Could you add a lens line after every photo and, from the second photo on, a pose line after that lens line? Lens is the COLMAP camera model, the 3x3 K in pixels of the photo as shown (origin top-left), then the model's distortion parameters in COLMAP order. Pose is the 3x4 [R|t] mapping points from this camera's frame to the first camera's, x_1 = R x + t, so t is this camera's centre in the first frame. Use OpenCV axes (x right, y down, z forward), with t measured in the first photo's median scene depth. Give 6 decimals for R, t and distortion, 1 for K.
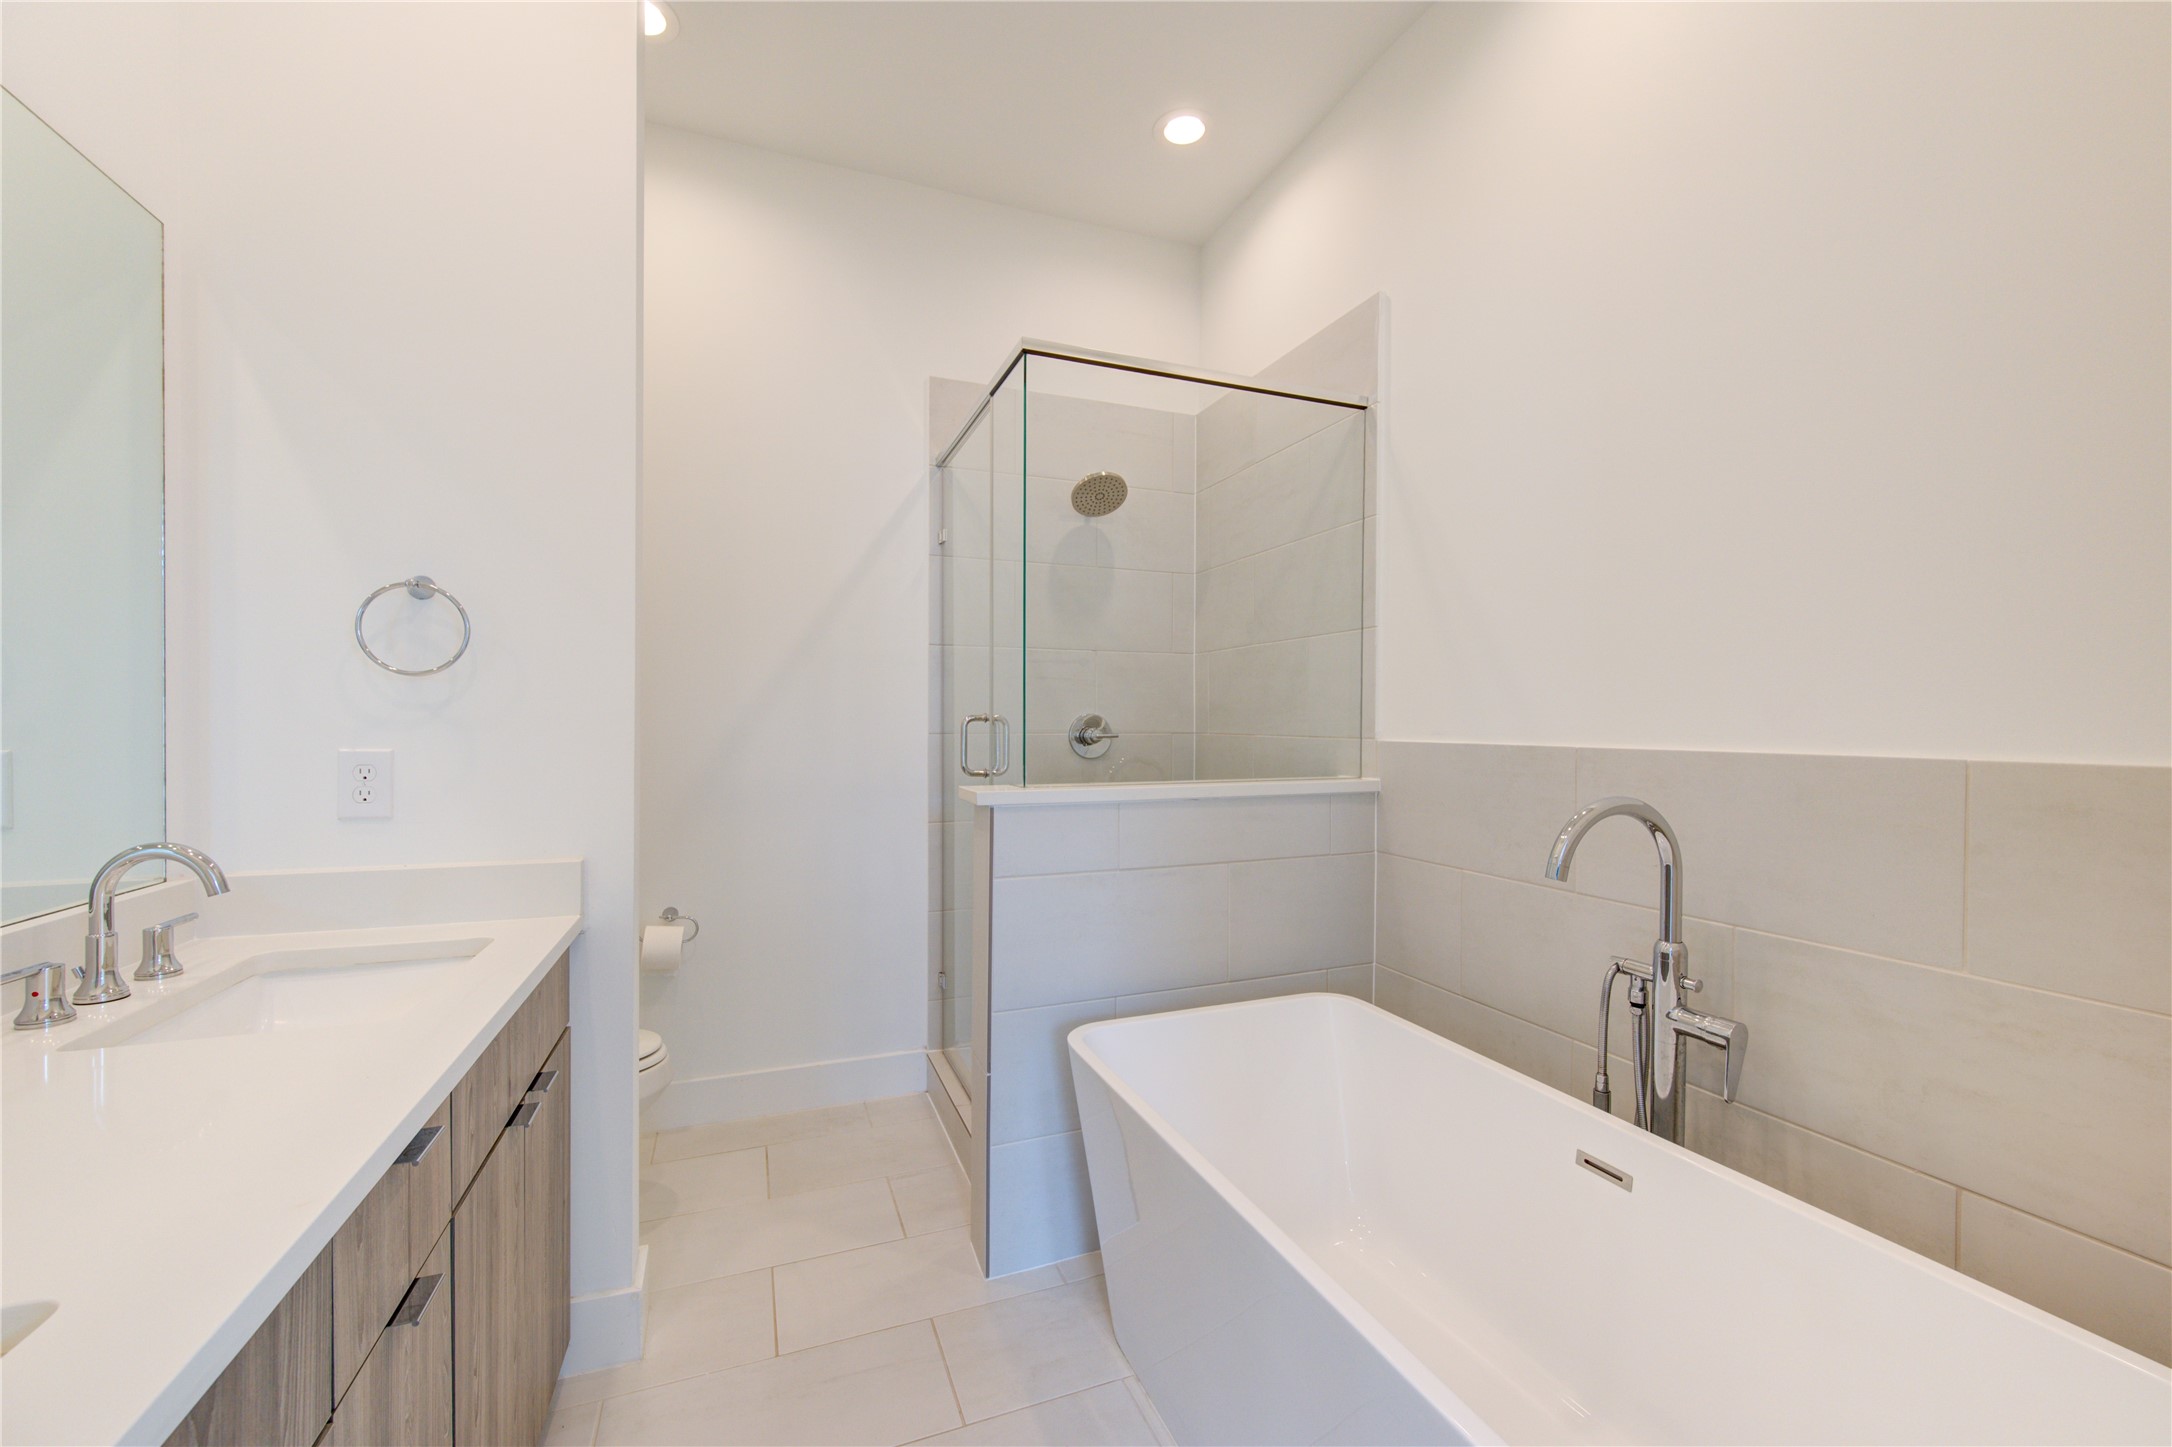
lens RADIAL K [[850.0, 0, 1089.5], [0, 850.0, 721.6], [0, 0, 1]] dist [0.001480, -0.000546]
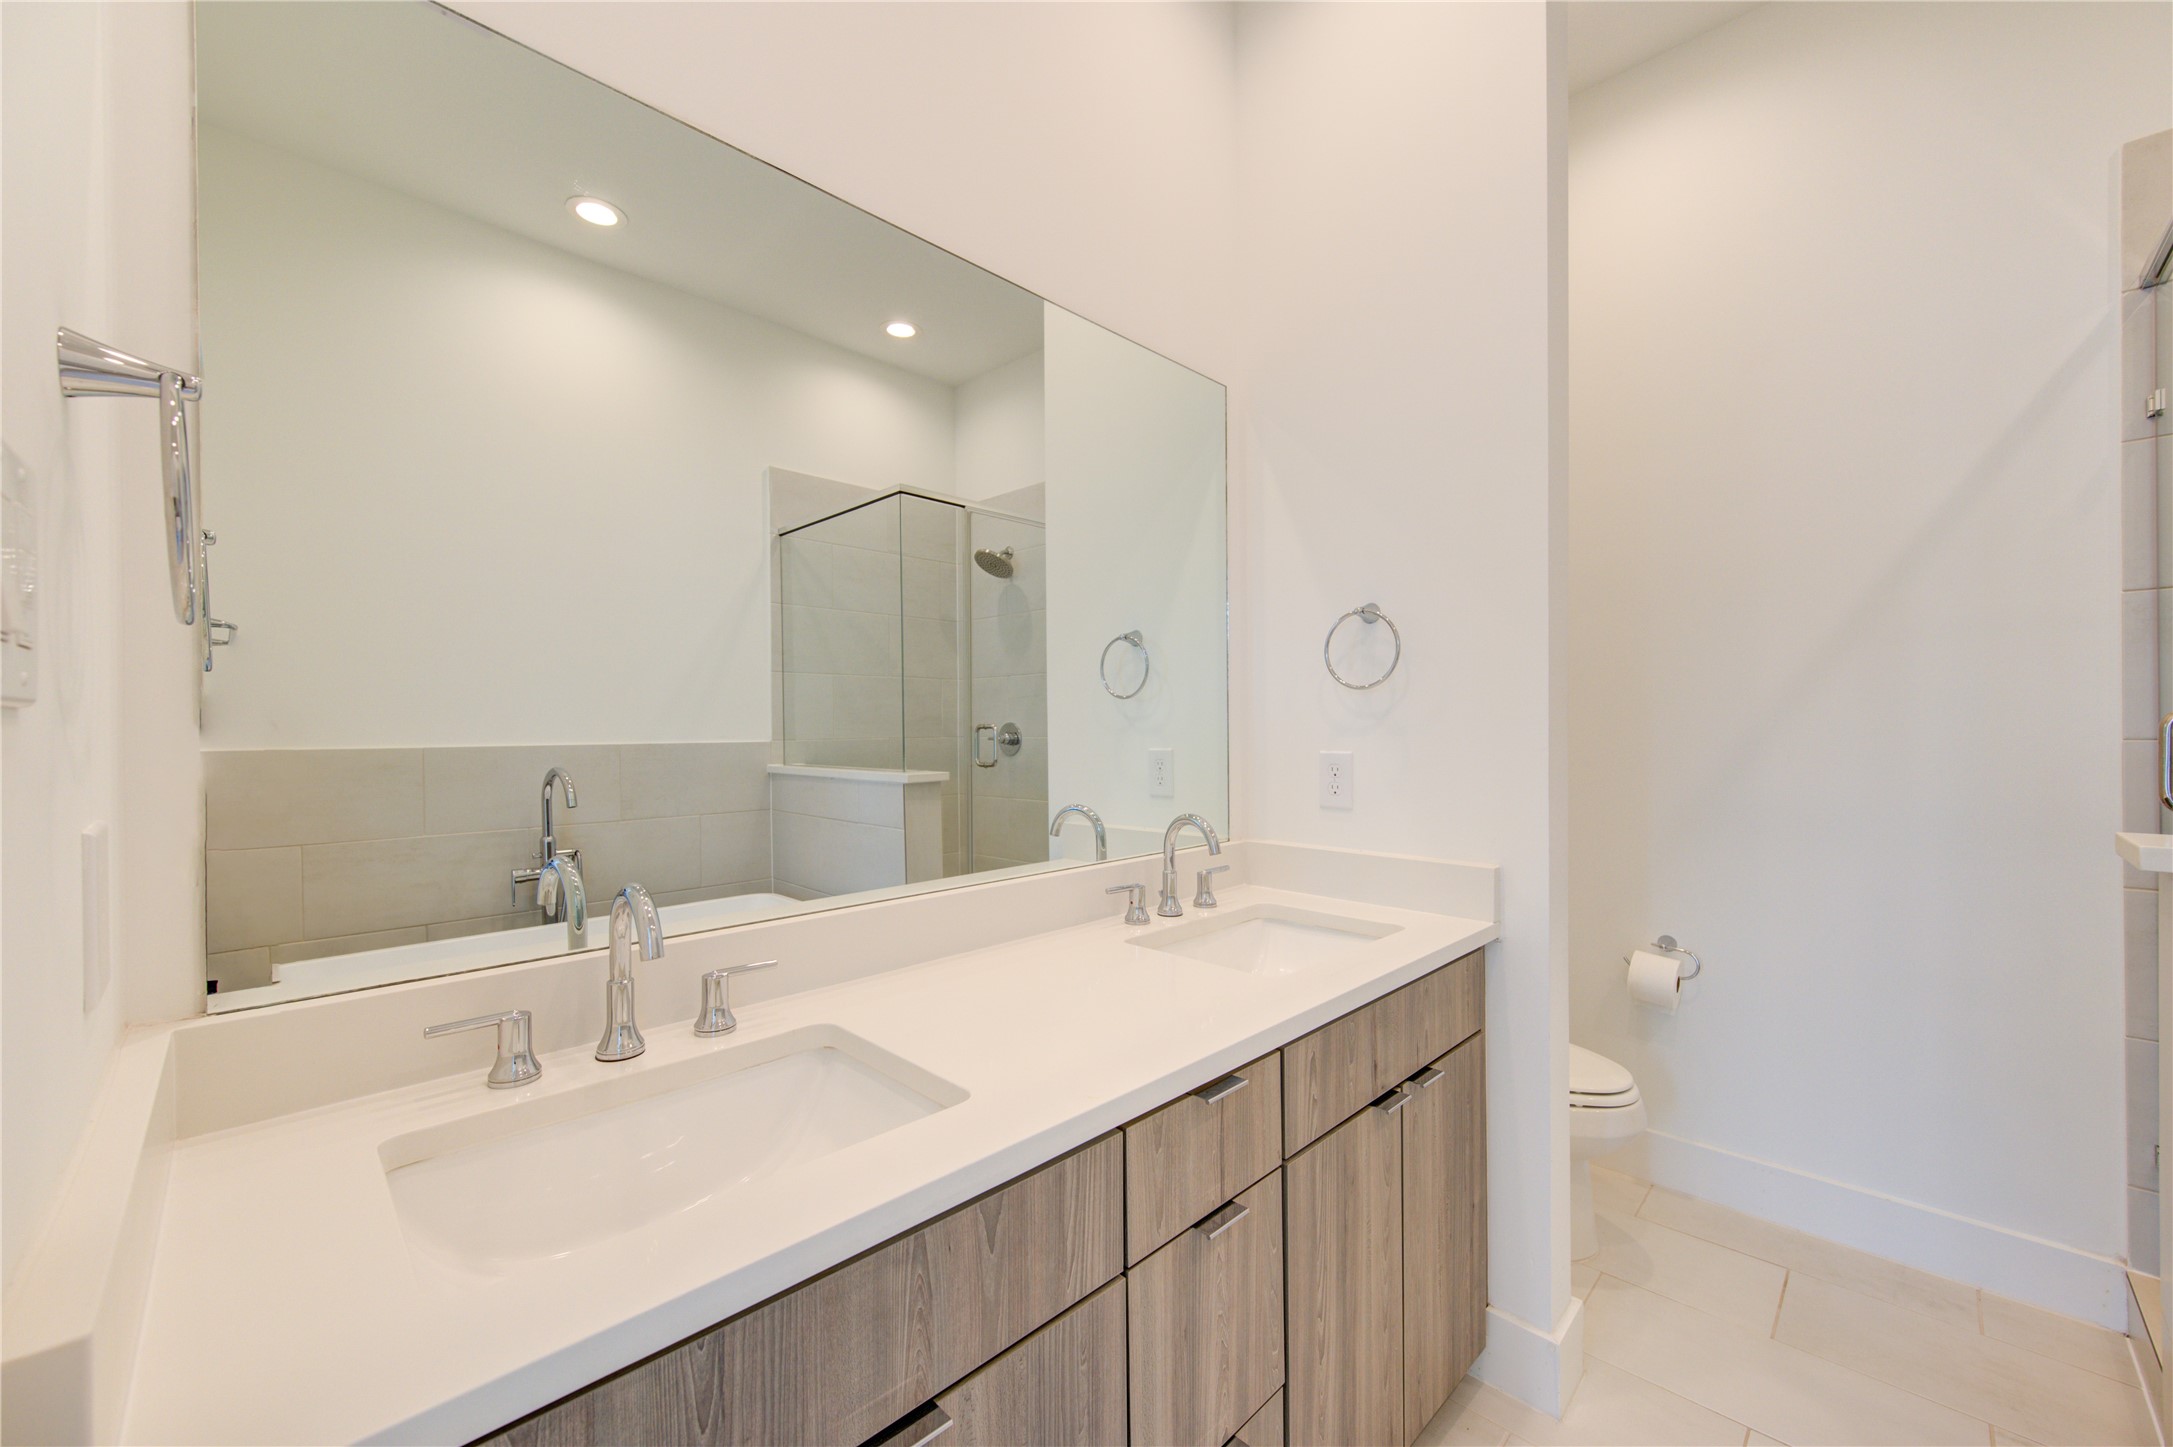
lens RADIAL K [[839.3, 0, 1091.8], [0, 839.3, 727.3], [0, 0, 1]] dist [-0.001182, 0.000131]
pose [[0.410307, -0.010562, -0.911887, 0.120616], [0.012170, 0.999907, -0.006106, 0.001088], [0.911866, -0.008592, 0.410397, 0.213027]]
